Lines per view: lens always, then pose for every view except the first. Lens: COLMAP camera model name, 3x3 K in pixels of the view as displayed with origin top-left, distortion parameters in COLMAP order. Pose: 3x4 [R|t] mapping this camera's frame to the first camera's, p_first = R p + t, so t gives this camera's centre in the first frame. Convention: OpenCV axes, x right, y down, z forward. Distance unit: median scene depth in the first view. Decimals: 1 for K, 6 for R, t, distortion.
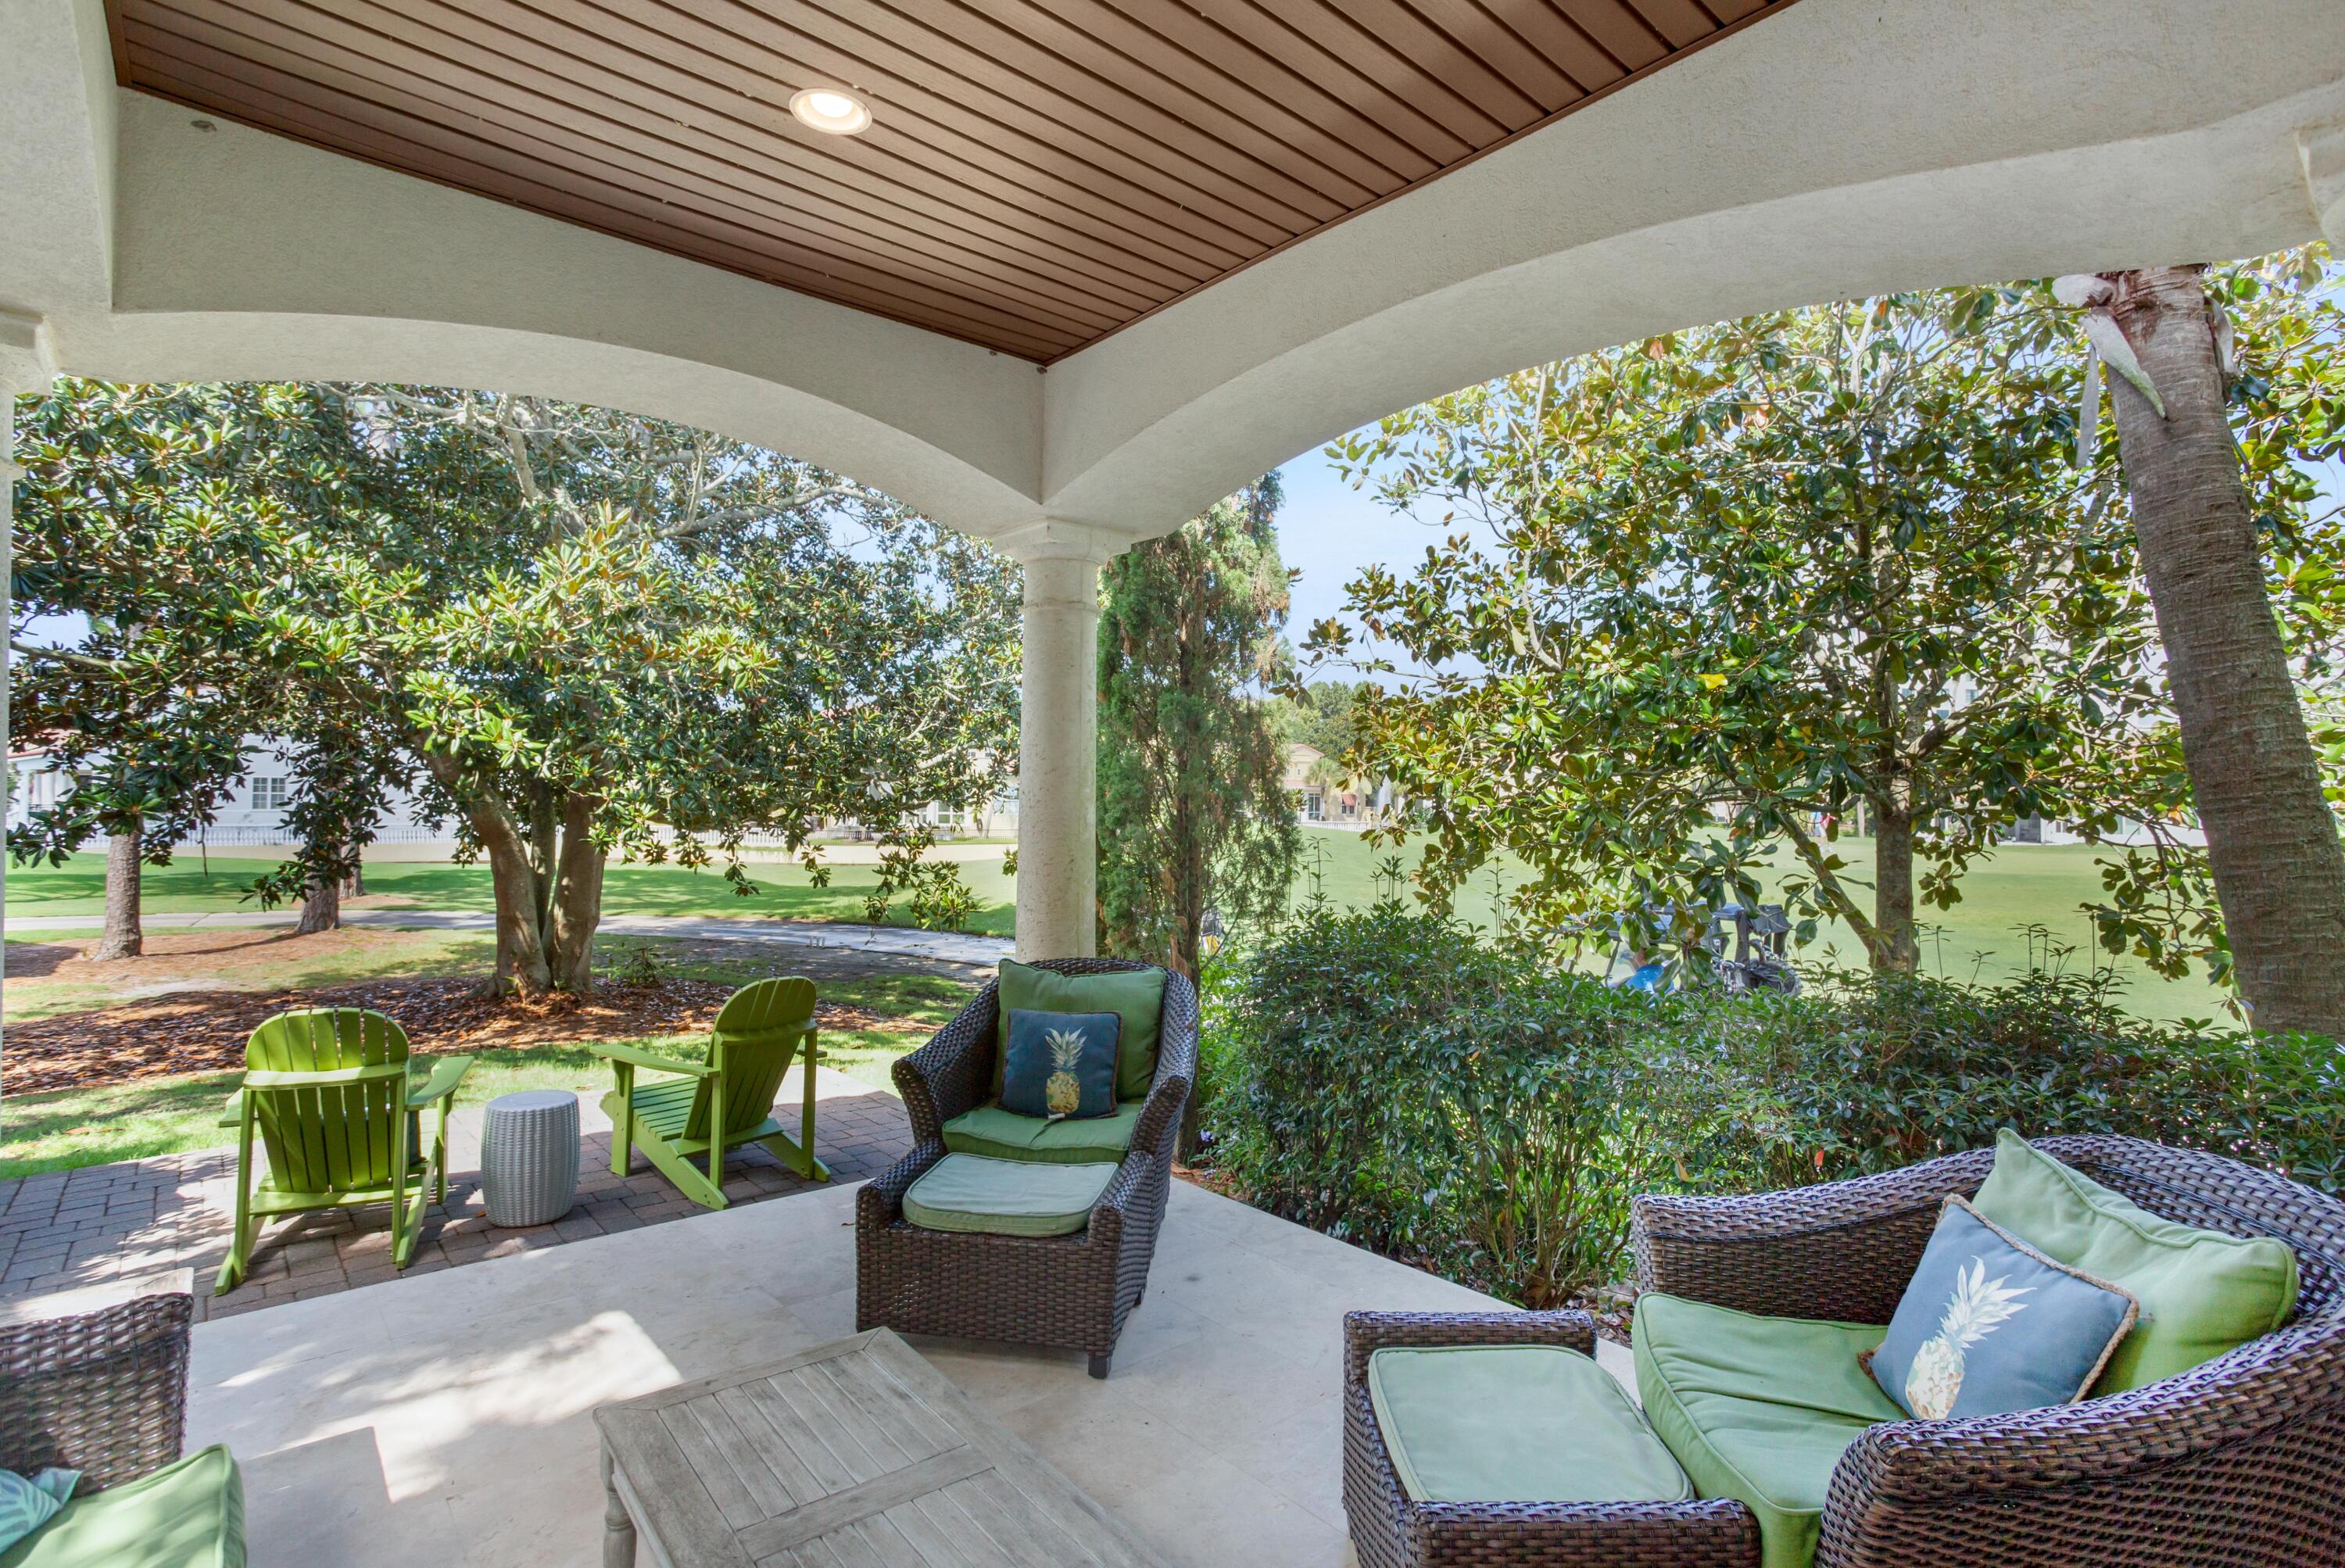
lens RADIAL K [[1151.6, 0, 1177.7], [0, 1151.6, 763.1], [0, 0, 1]] dist [0.018869, 0.013205]
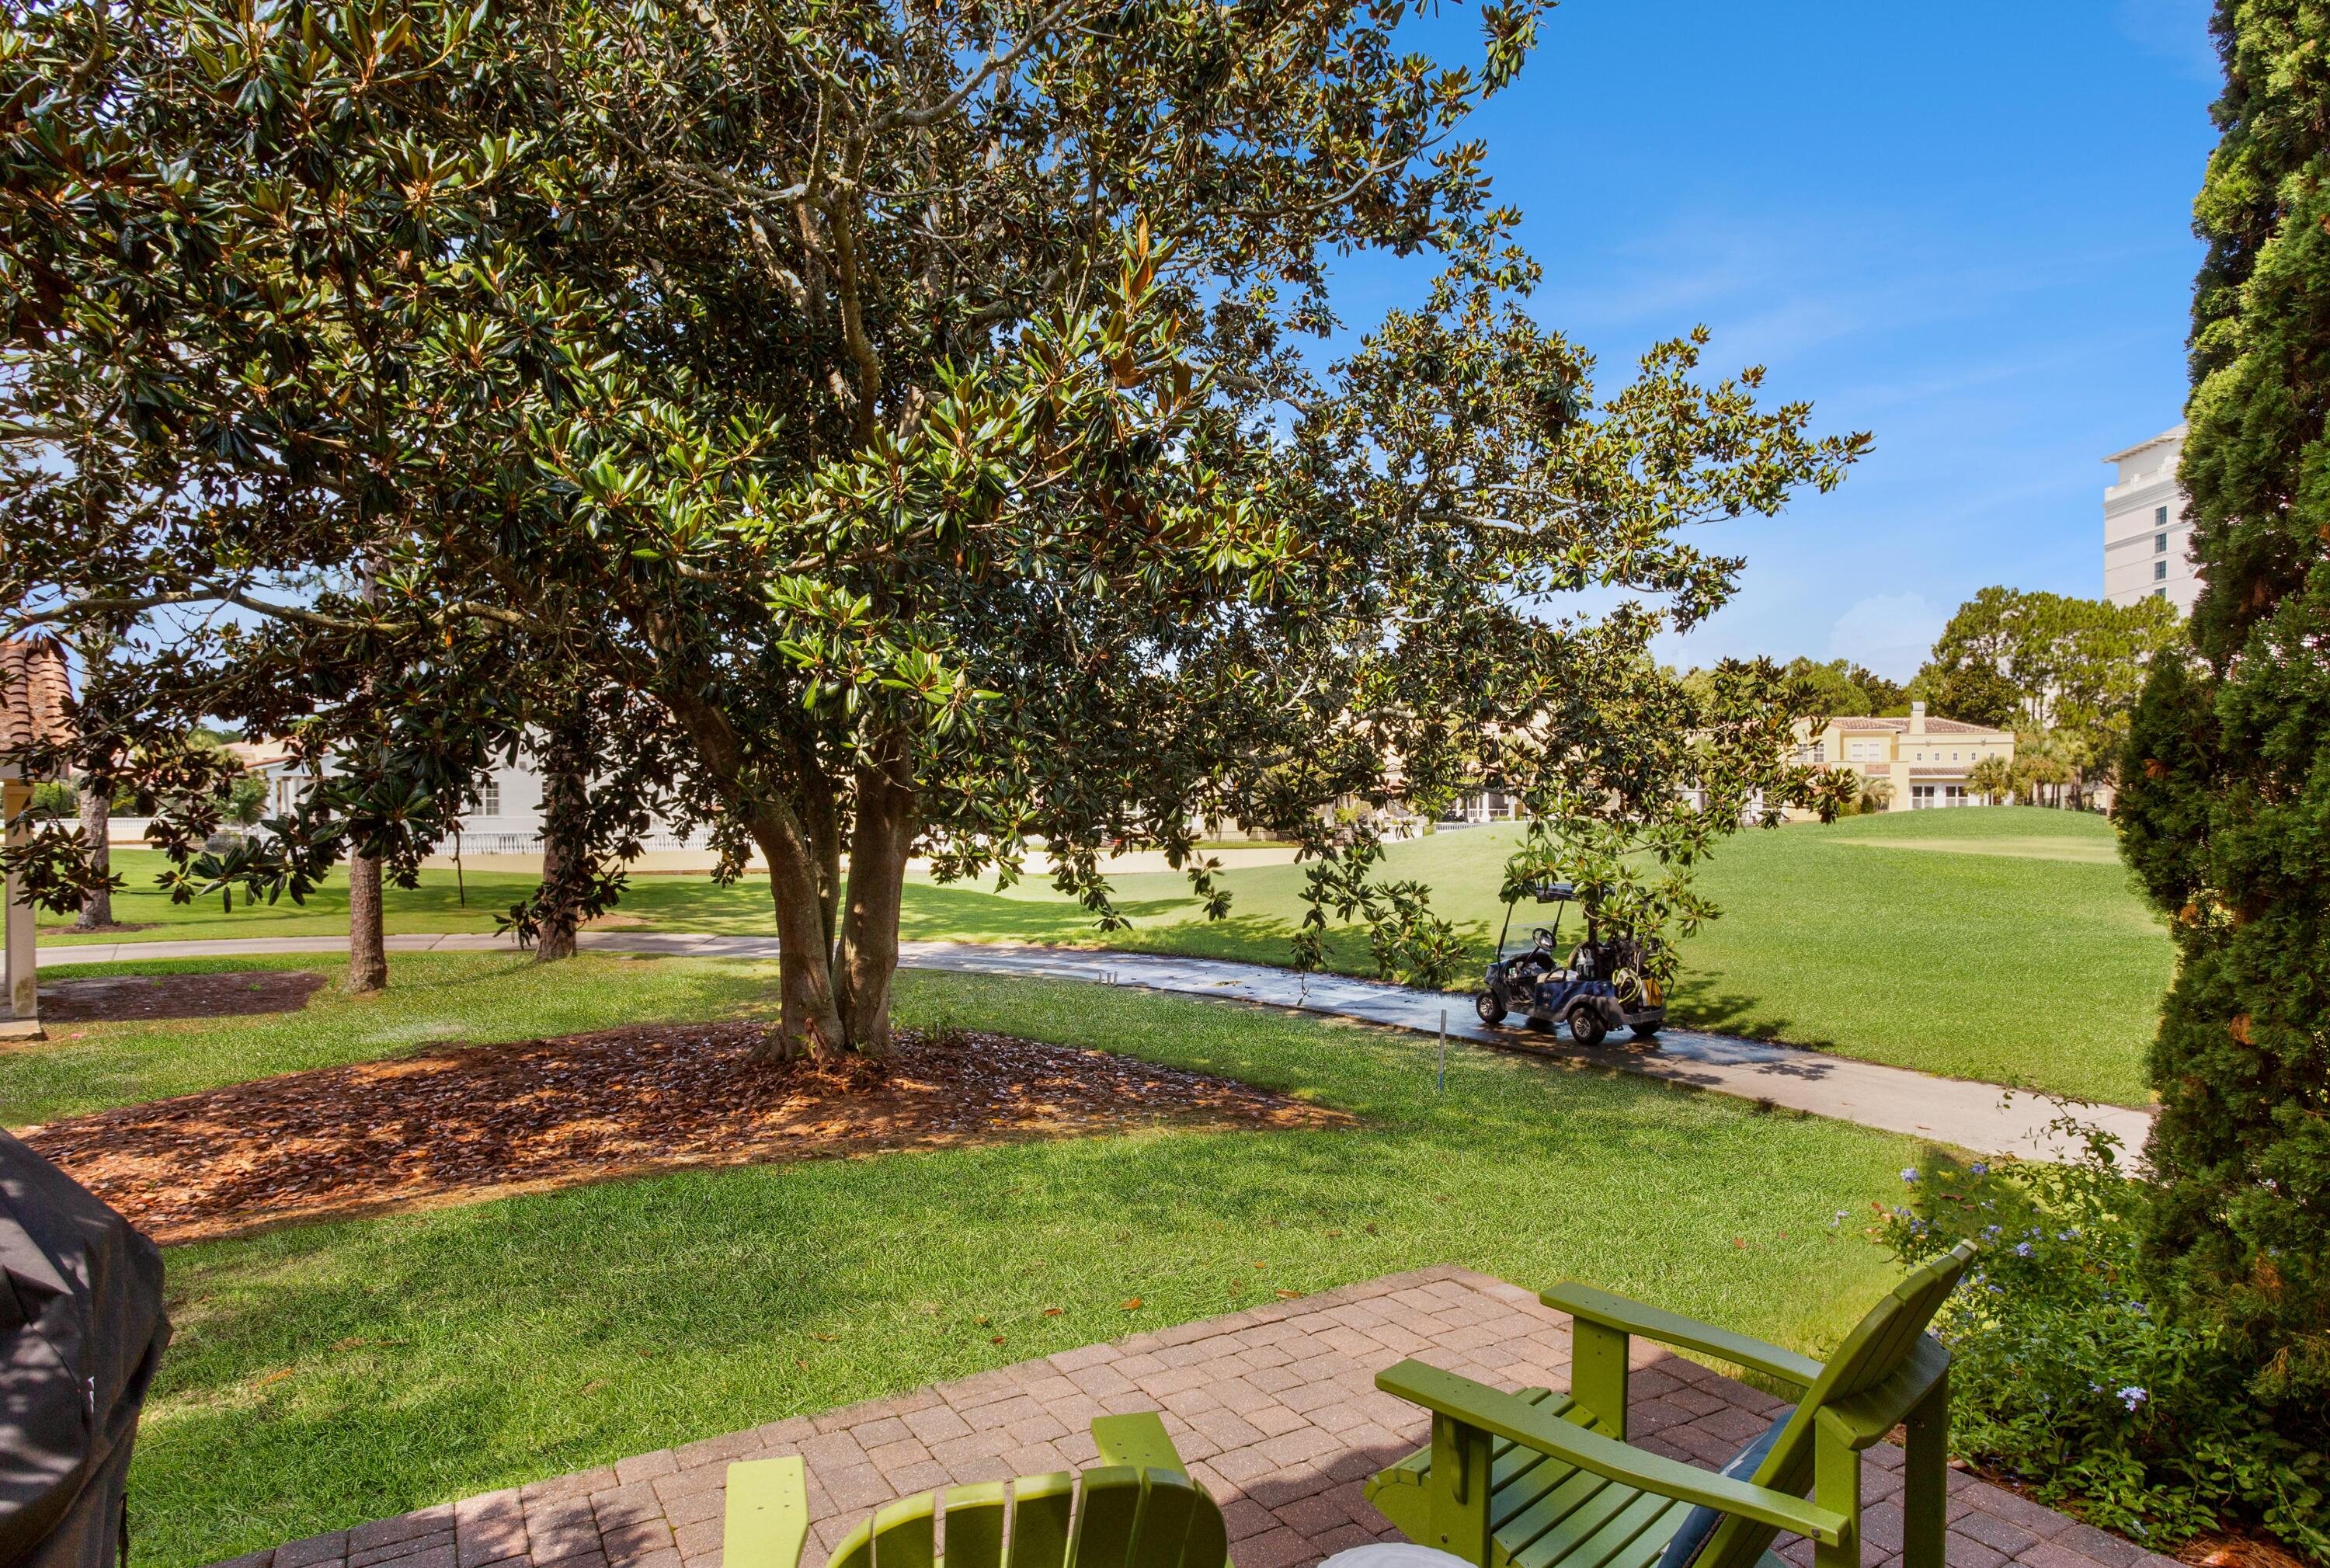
lens RADIAL K [[1409.9, 0, 1165.0], [0, 1409.9, 784.0], [0, 0, 1]] dist [-0.001236, 0.001545]
pose [[0.978257, -0.016737, -0.206721, -0.189231], [0.021816, 0.999513, 0.022314, 0.008662], [0.206247, -0.026339, 0.978145, 0.202048]]
